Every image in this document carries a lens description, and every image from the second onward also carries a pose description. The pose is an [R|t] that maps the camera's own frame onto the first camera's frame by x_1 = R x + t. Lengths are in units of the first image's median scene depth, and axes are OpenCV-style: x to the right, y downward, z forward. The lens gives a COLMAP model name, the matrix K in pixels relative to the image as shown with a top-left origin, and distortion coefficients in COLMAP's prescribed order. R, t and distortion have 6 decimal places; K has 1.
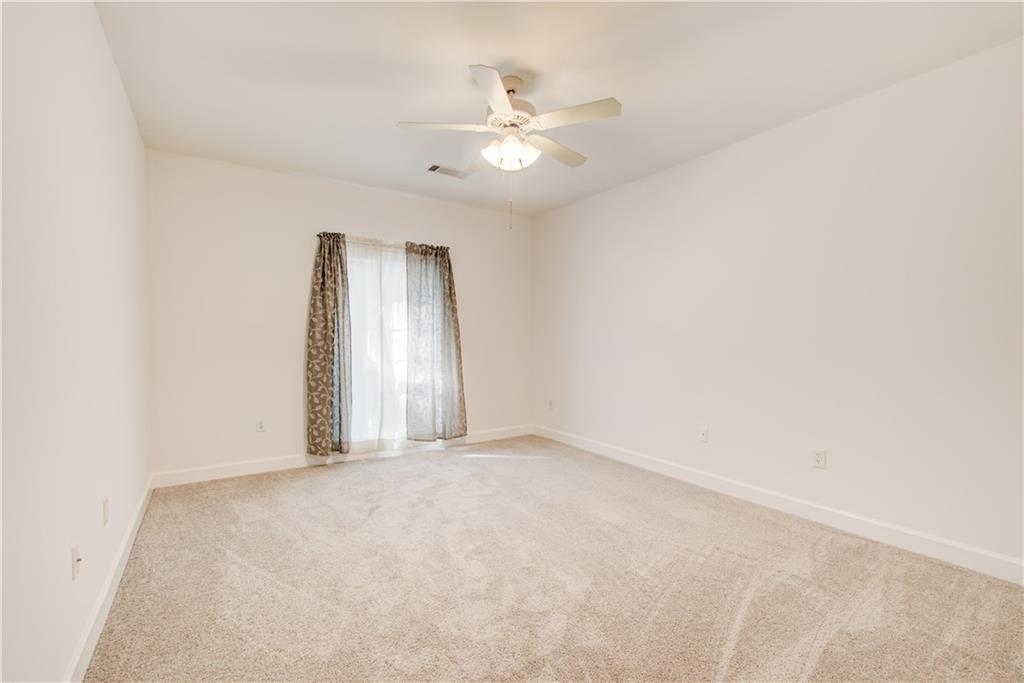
lens RADIAL K [[458.8, 0, 514.4], [0, 458.8, 354.2], [0, 0, 1]] dist [0.000569, 0.000186]
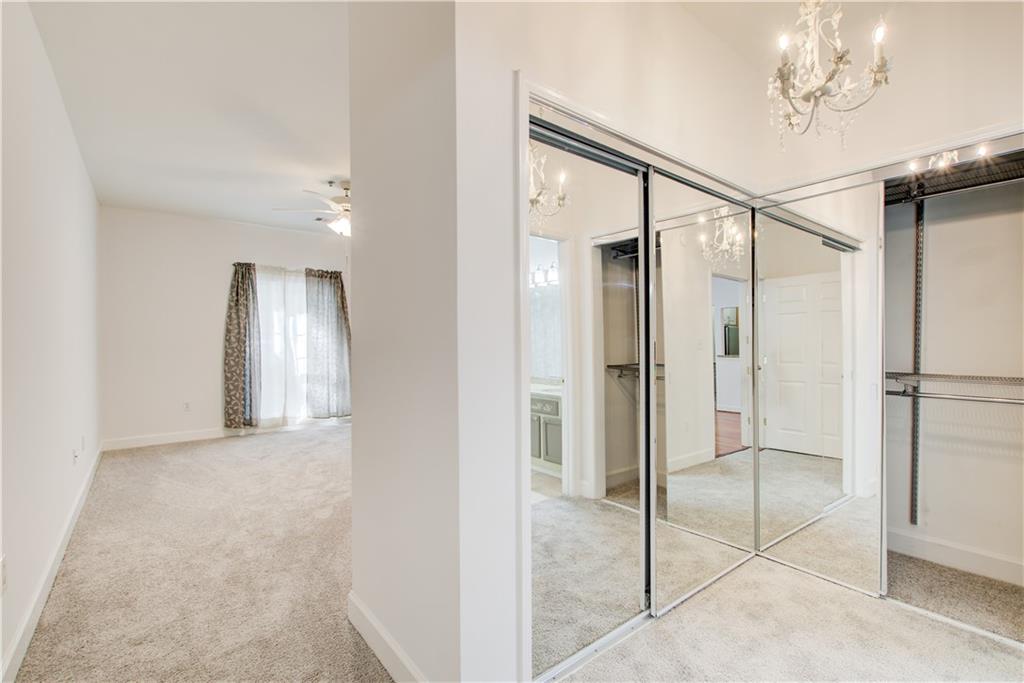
lens RADIAL K [[450.9, 0, 510.0], [0, 450.9, 347.4], [0, 0, 1]] dist [-0.001061, -0.000914]
pose [[0.995297, -0.007698, 0.096566, 0.249979], [0.009636, 0.999761, -0.019617, 0.017181], [-0.096392, 0.020456, 0.995133, -0.388605]]
